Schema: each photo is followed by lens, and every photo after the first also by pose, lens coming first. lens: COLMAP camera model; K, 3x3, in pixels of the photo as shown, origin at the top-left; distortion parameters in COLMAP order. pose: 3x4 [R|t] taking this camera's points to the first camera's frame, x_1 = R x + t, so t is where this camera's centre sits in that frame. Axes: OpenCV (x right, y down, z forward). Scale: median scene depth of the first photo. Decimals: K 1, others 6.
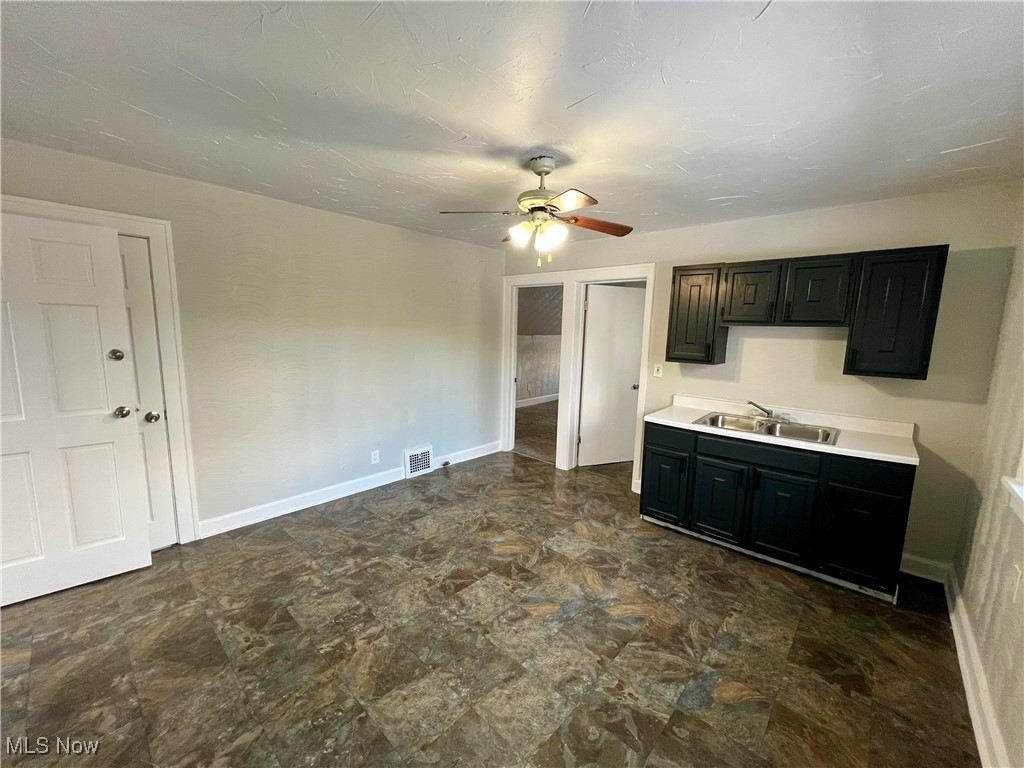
lens RADIAL K [[408.0, 0, 511.9], [0, 408.0, 385.6], [0, 0, 1]] dist [-0.003447, -0.000043]
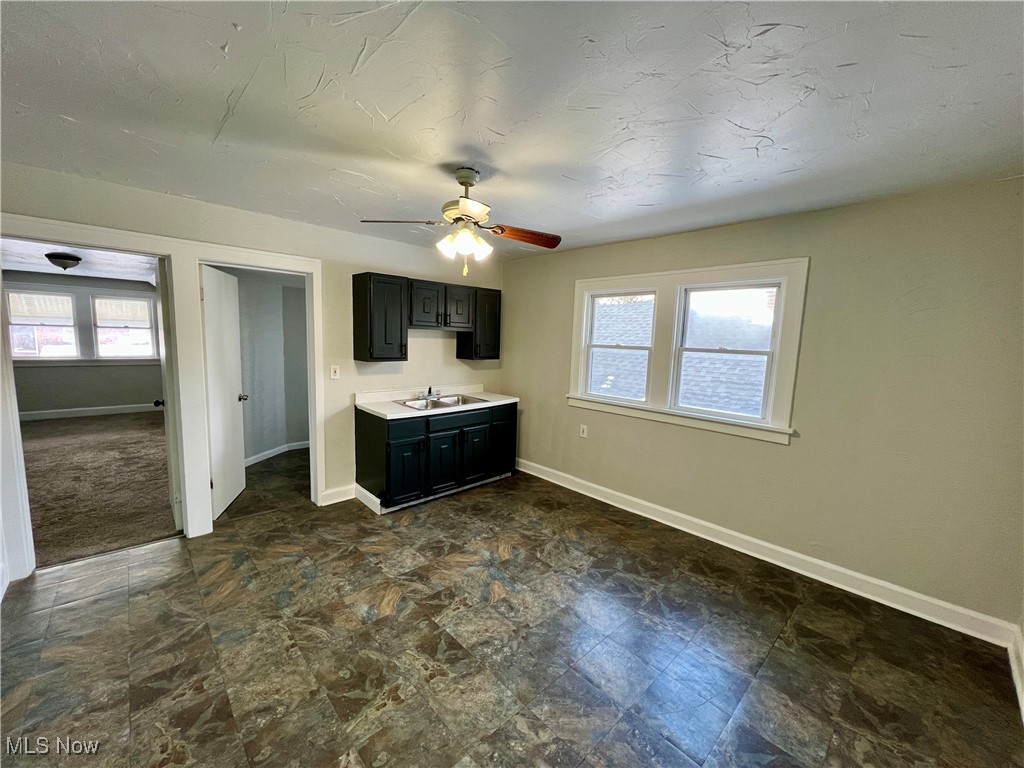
lens RADIAL K [[408.0, 0, 511.9], [0, 408.0, 385.6], [0, 0, 1]] dist [-0.003447, -0.000043]
pose [[0.076822, -0.141354, 0.986974, -0.710507], [0.110545, 0.985004, 0.132468, -0.108894], [-0.990898, 0.098928, 0.091296, 0.609884]]
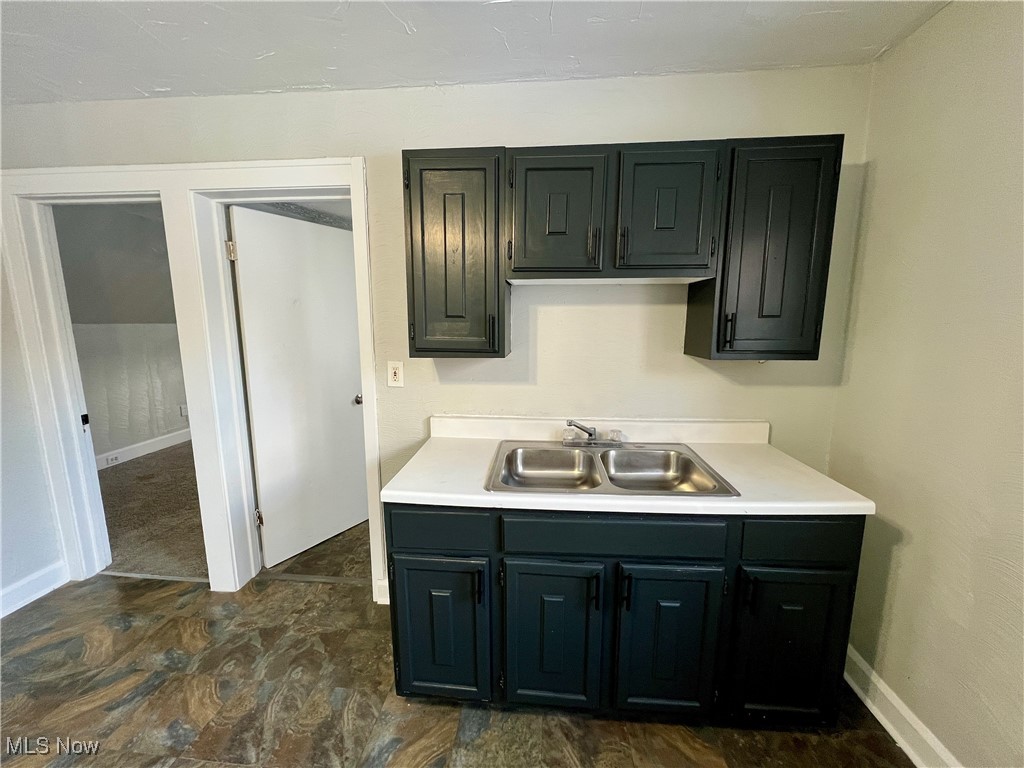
lens RADIAL K [[408.0, 0, 511.9], [0, 408.0, 385.6], [0, 0, 1]] dist [-0.003447, -0.000043]
pose [[0.797166, -0.119432, 0.591829, 0.207065], [0.104640, 0.992735, 0.059389, -0.047320], [-0.594623, 0.014586, 0.803872, 0.609736]]
